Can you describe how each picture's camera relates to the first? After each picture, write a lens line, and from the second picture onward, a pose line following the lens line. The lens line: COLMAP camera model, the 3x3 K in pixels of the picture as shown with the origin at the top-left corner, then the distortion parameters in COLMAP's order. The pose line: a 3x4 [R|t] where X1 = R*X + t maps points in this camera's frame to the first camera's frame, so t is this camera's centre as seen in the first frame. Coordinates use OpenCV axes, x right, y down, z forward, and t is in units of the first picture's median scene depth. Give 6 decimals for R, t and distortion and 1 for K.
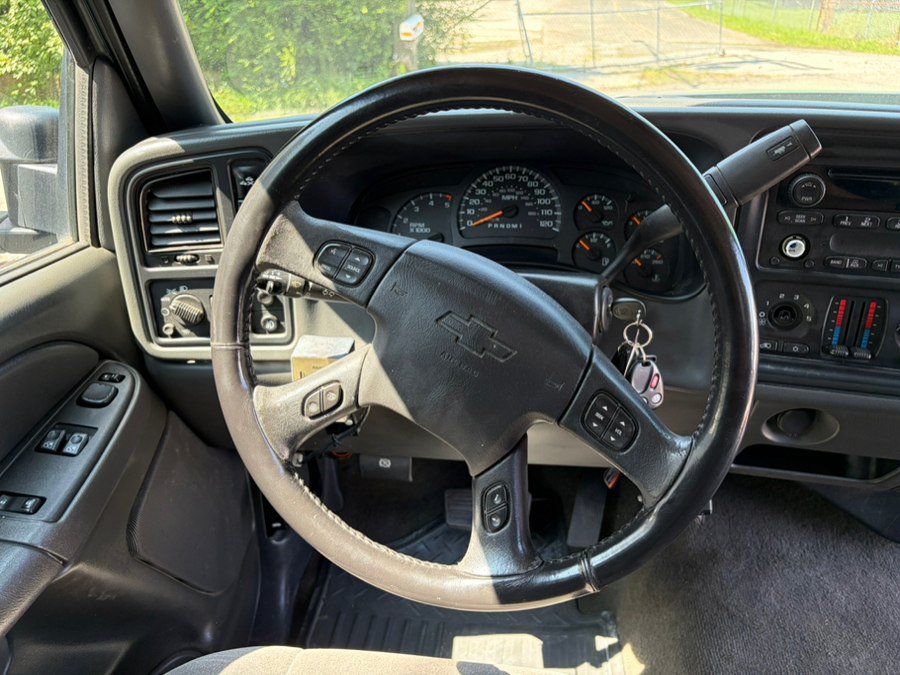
lens RADIAL K [[680.5, 0, 452.9], [0, 680.5, 342.3], [0, 0, 1]] dist [0.027707, -0.014915]
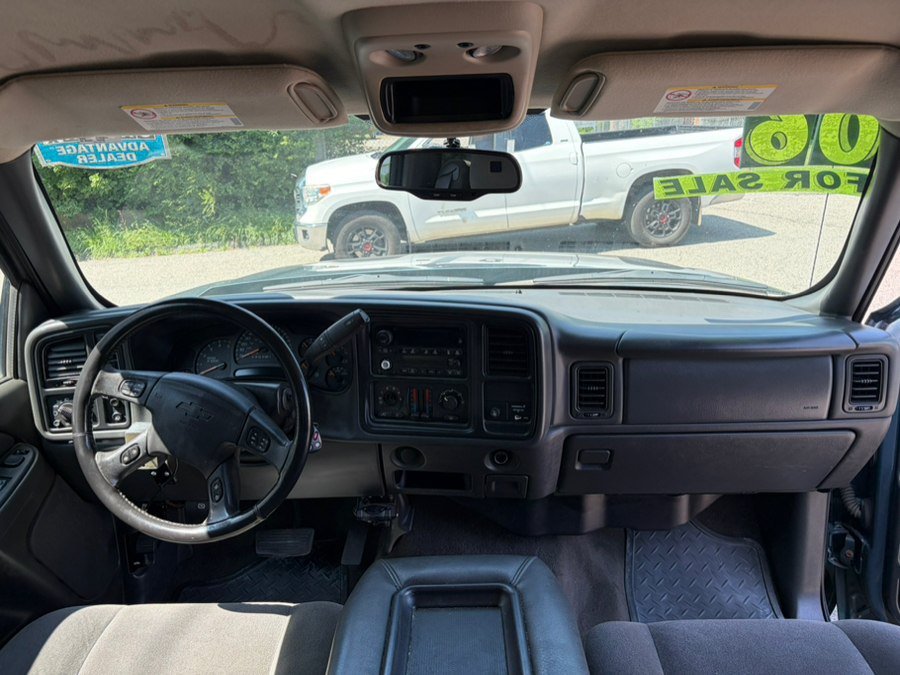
lens RADIAL K [[680.5, 0, 452.9], [0, 680.5, 342.3], [0, 0, 1]] dist [0.027707, -0.014915]
pose [[0.994937, -0.036963, 0.093455, 0.450563], [0.051669, 0.985730, -0.160206, 0.112968], [-0.086200, 0.164224, 0.982650, -0.877690]]
